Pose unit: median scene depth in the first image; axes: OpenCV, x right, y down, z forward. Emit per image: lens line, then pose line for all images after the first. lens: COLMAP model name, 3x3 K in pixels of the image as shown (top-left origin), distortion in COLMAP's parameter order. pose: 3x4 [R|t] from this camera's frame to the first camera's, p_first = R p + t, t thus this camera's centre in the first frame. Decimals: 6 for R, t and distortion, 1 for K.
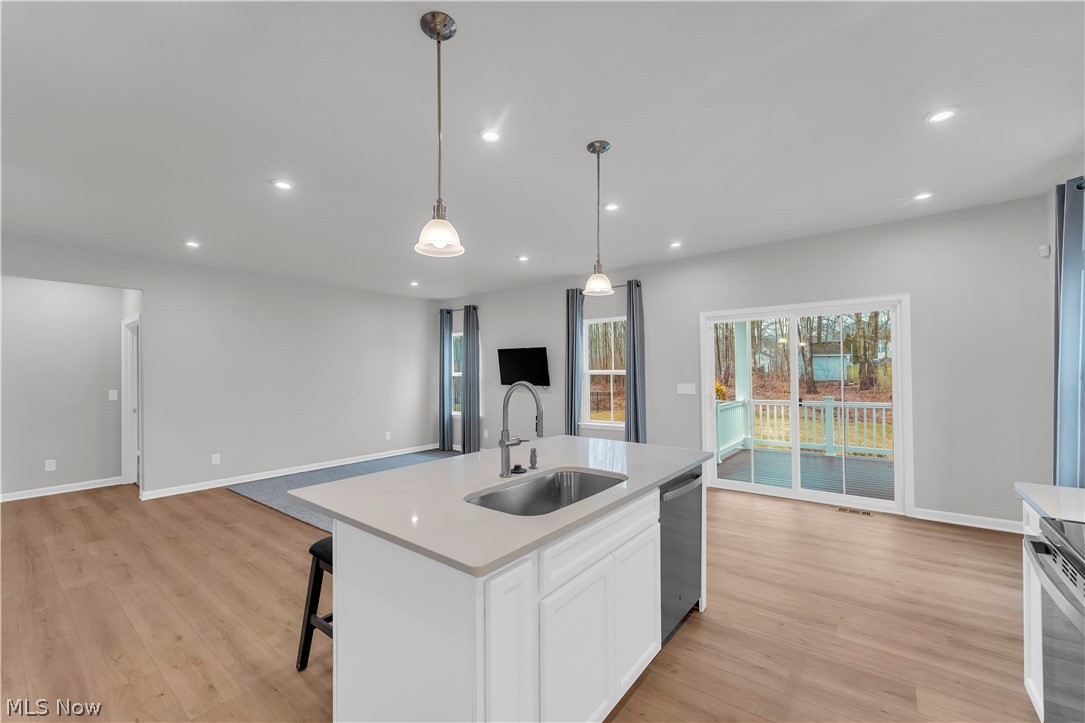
lens RADIAL K [[441.3, 0, 543.9], [0, 441.3, 369.0], [0, 0, 1]] dist [-0.001209, -0.000012]
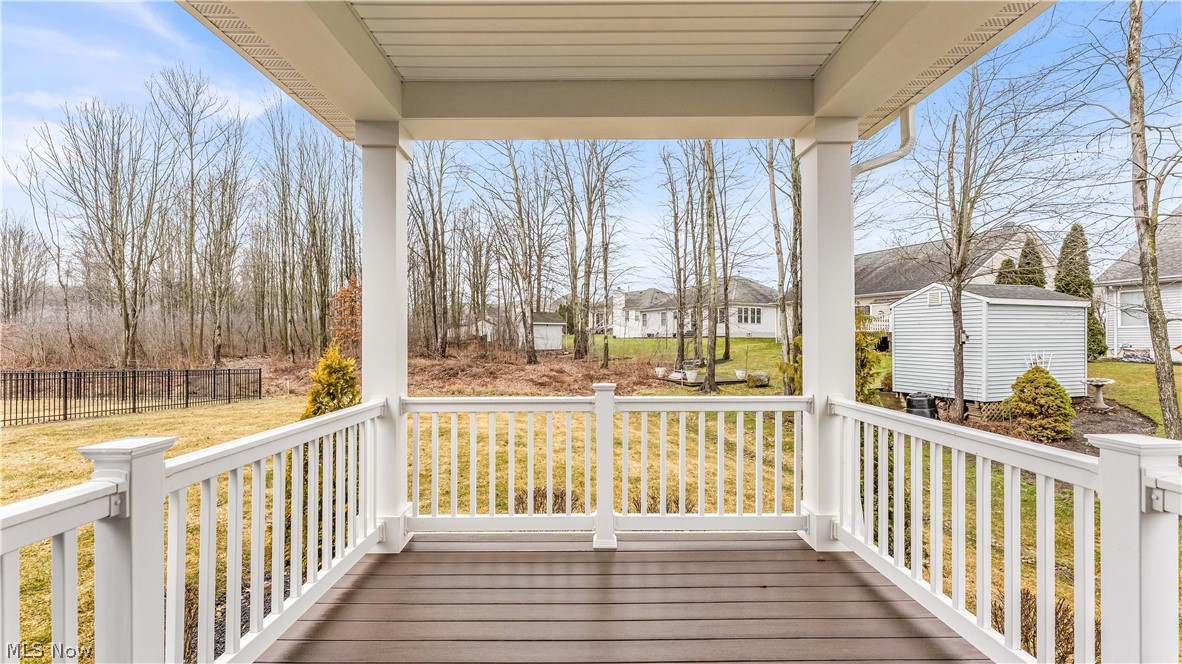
lens RADIAL K [[468.4, 0, 587.8], [0, 468.4, 337.0], [0, 0, 1]] dist [-0.000127, -0.000491]
pose [[0.783278, 0.016607, 0.621449, 0.085692], [-0.014257, 0.999860, -0.008750, 0.006265], [-0.621508, -0.002006, 0.783406, 0.154979]]
